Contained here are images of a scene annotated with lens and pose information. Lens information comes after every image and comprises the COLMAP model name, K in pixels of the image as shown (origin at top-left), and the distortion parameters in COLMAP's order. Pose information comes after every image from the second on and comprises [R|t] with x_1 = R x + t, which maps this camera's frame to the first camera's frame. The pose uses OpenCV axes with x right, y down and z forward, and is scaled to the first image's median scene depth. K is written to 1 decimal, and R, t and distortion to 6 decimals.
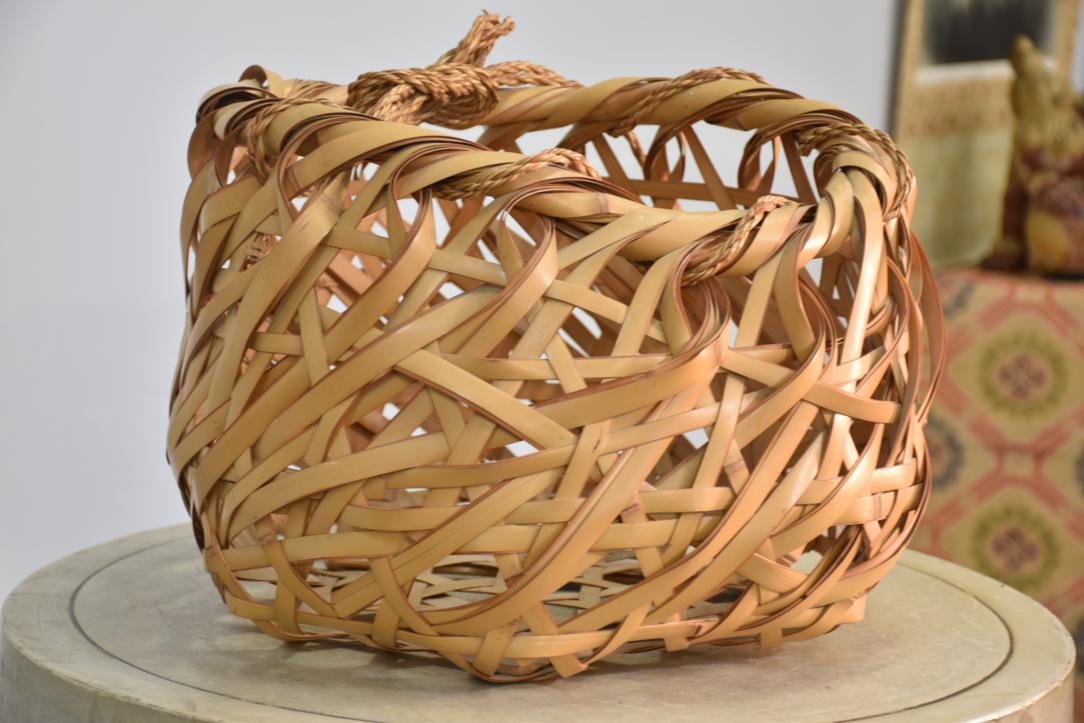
lens RADIAL K [[2511.2, 0, 542.0], [0, 2511.2, 361.5], [0, 0, 1]] dist [0.604022, 0.031337]
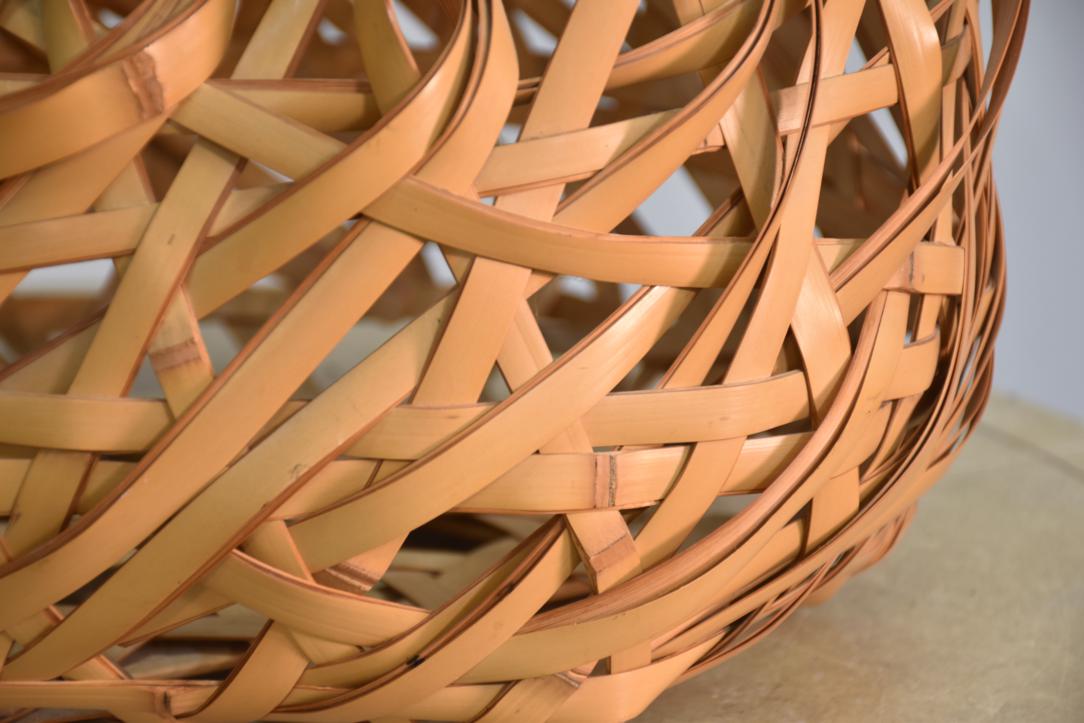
lens RADIAL K [[3432.7, 0, 542.0], [0, 3432.7, 361.5], [0, 0, 1]] dist [1.052364, -1.455037]
pose [[0.888489, 0.128627, -0.440502, 0.385403], [-0.075647, 0.987834, 0.135870, -0.041850], [0.452620, -0.087397, 0.887410, 0.491952]]
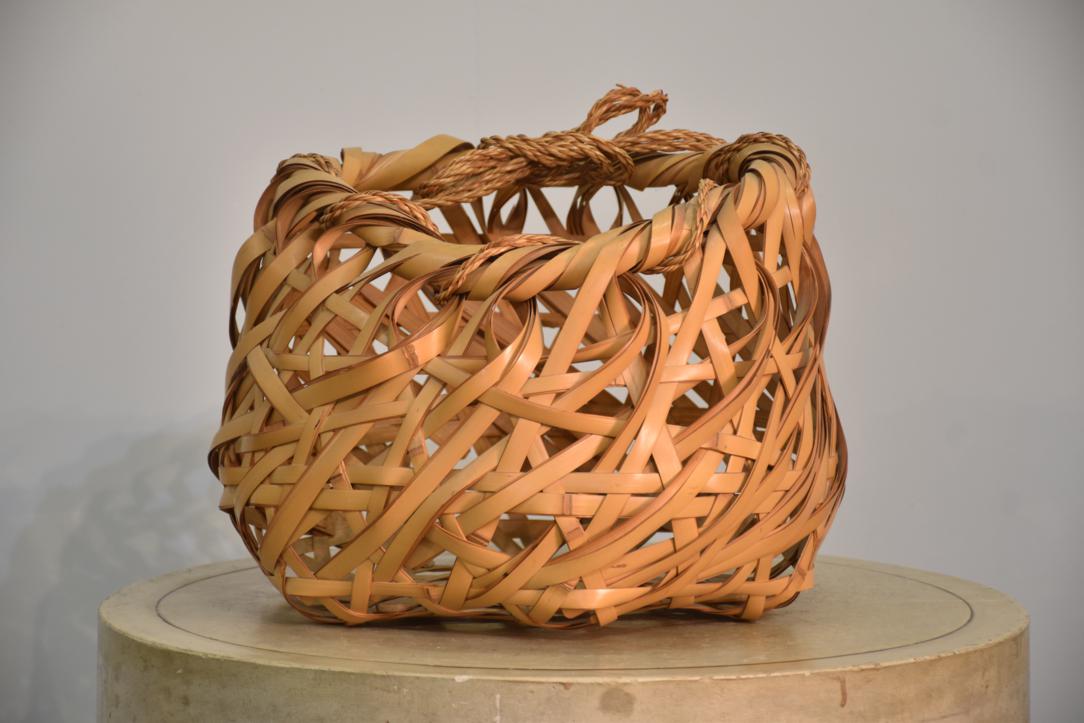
lens RADIAL K [[3432.7, 0, 542.0], [0, 3432.7, 361.5], [0, 0, 1]] dist [1.052364, -1.455037]
pose [[0.655393, 0.038898, -0.754285, 1.332270], [-0.094652, 0.995030, -0.030930, 0.043216], [0.749333, 0.091666, 0.655818, -0.040800]]
